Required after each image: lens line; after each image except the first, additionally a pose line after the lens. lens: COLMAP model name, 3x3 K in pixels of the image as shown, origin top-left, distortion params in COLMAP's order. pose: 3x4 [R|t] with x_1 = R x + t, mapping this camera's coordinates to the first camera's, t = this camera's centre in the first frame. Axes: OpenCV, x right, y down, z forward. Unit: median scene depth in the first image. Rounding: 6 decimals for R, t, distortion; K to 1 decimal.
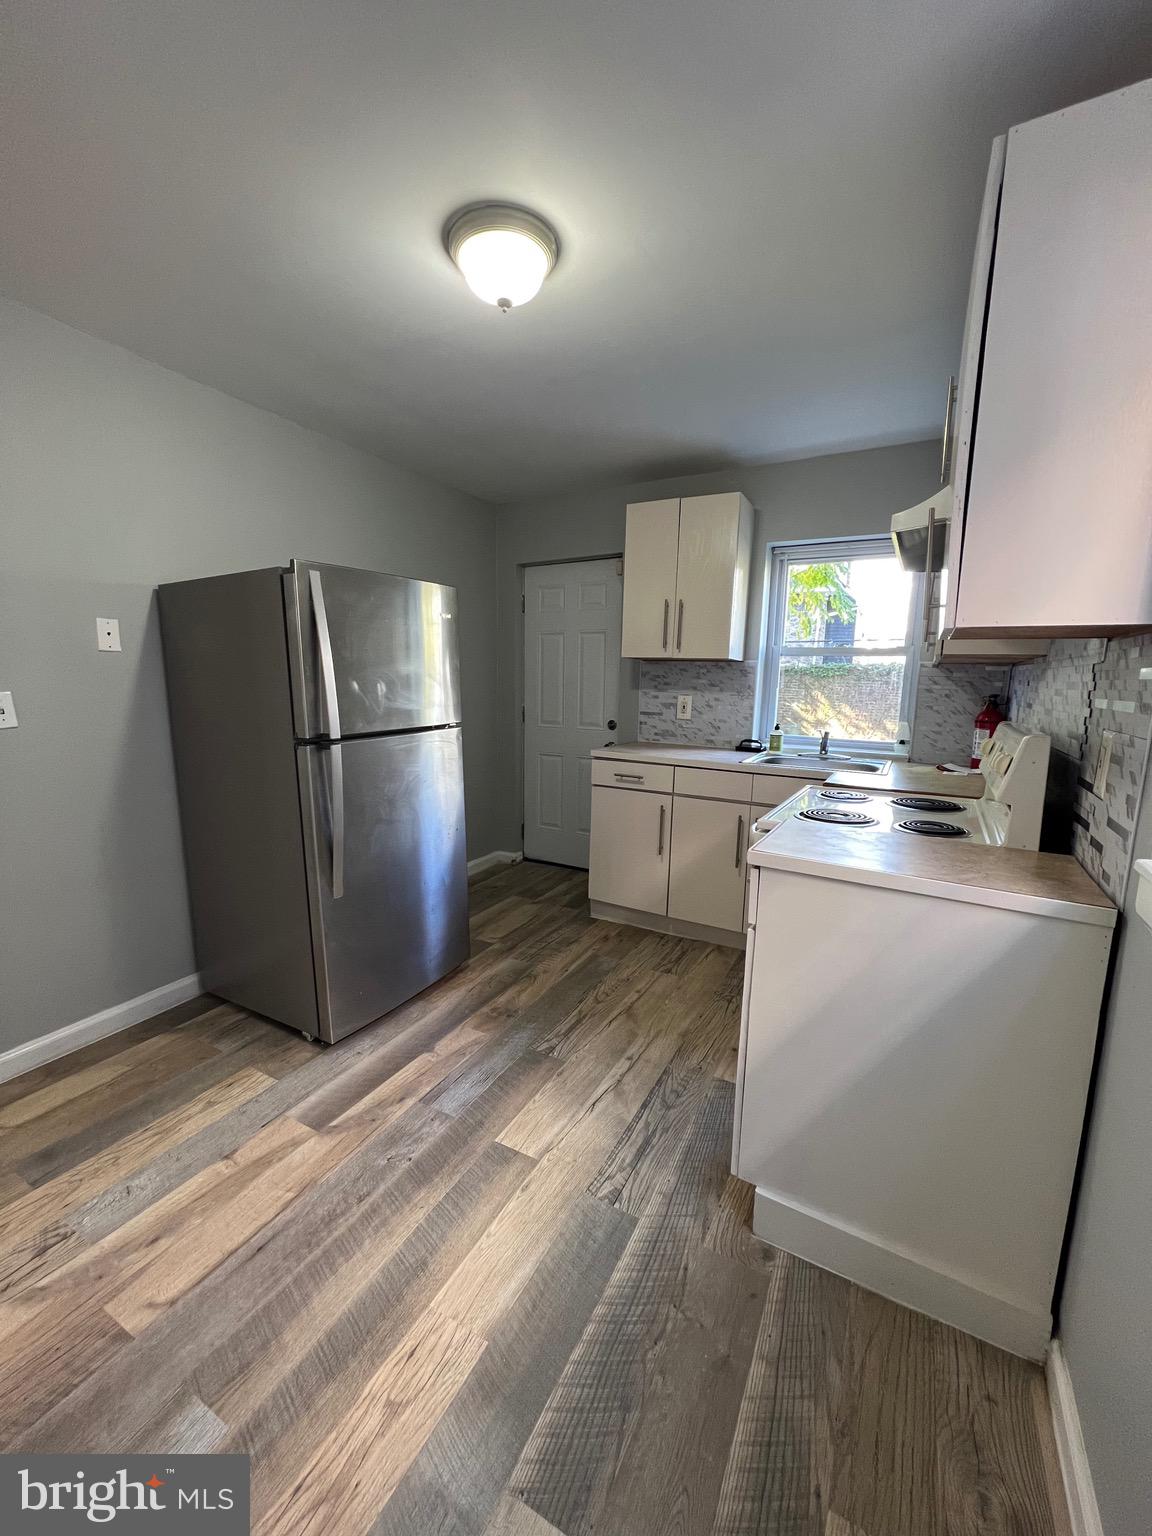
lens RADIAL K [[612.4, 0, 576.0], [0, 612.4, 768.0], [0, 0, 1]] dist [0.000213, 0.000170]
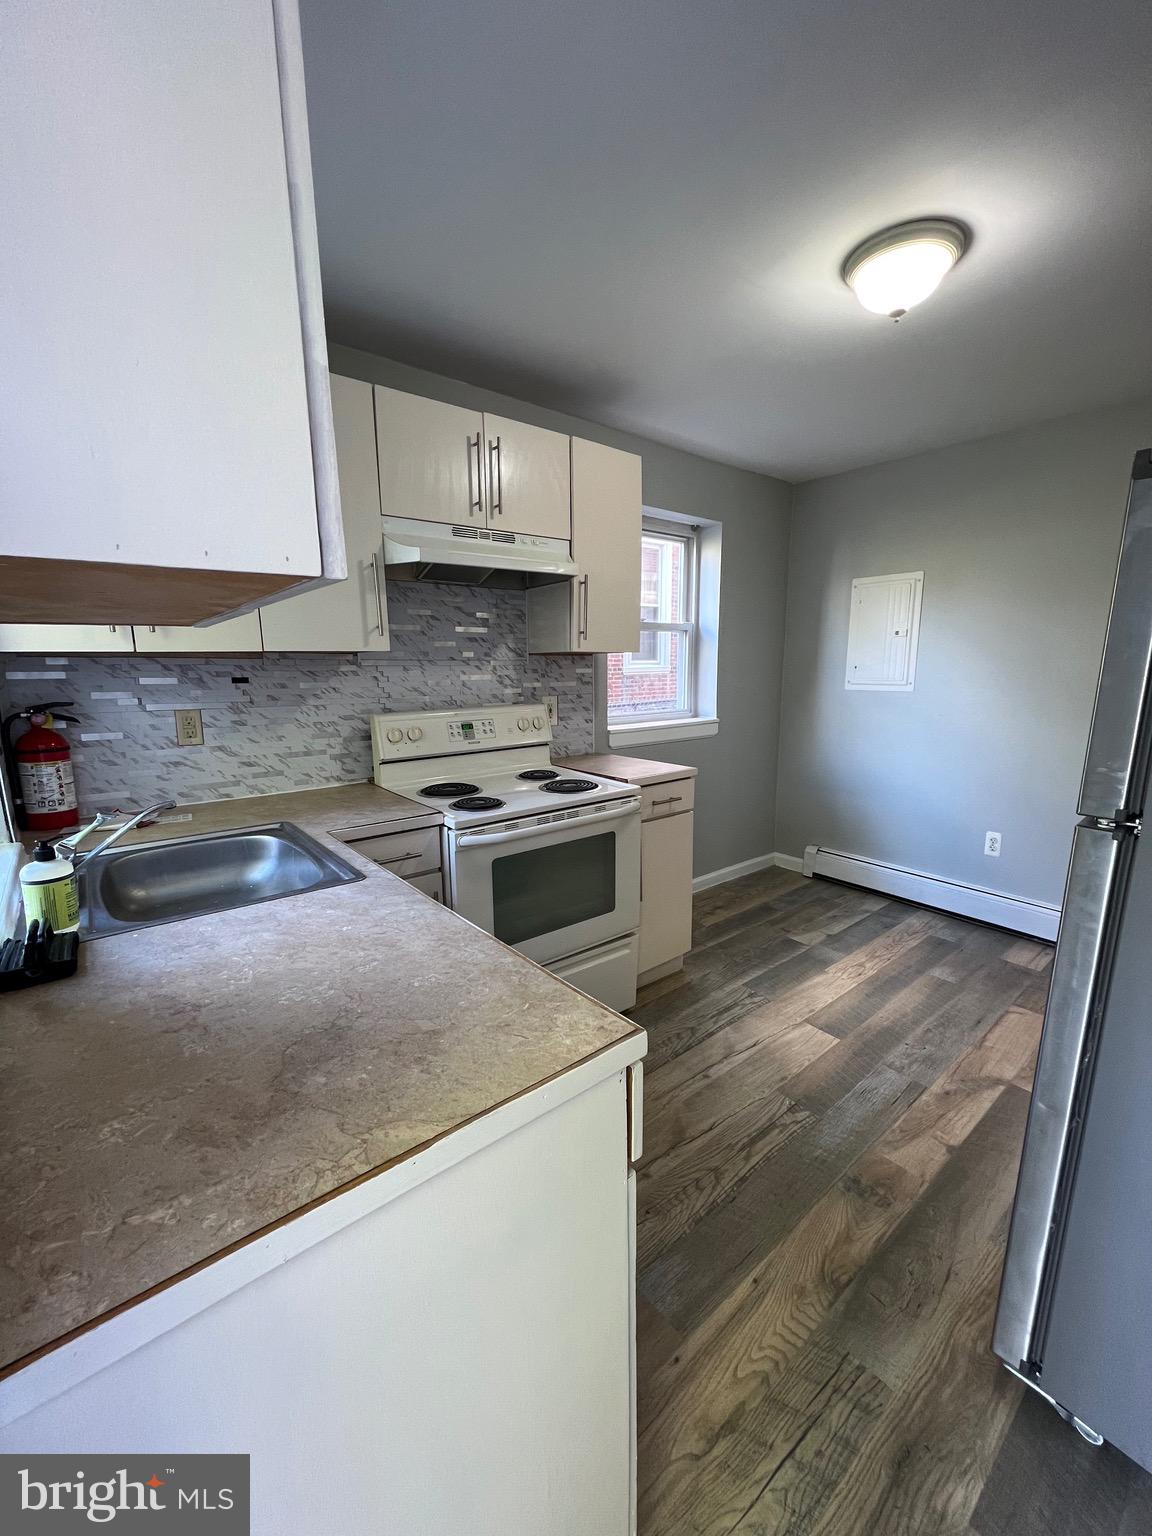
lens RADIAL K [[612.4, 0, 576.0], [0, 612.4, 768.0], [0, 0, 1]] dist [0.000213, 0.000170]
pose [[-0.926211, -0.076890, 0.369082, -0.044962], [0.043397, 0.950731, 0.306966, -0.319677], [-0.374500, 0.300332, -0.877240, 1.959628]]
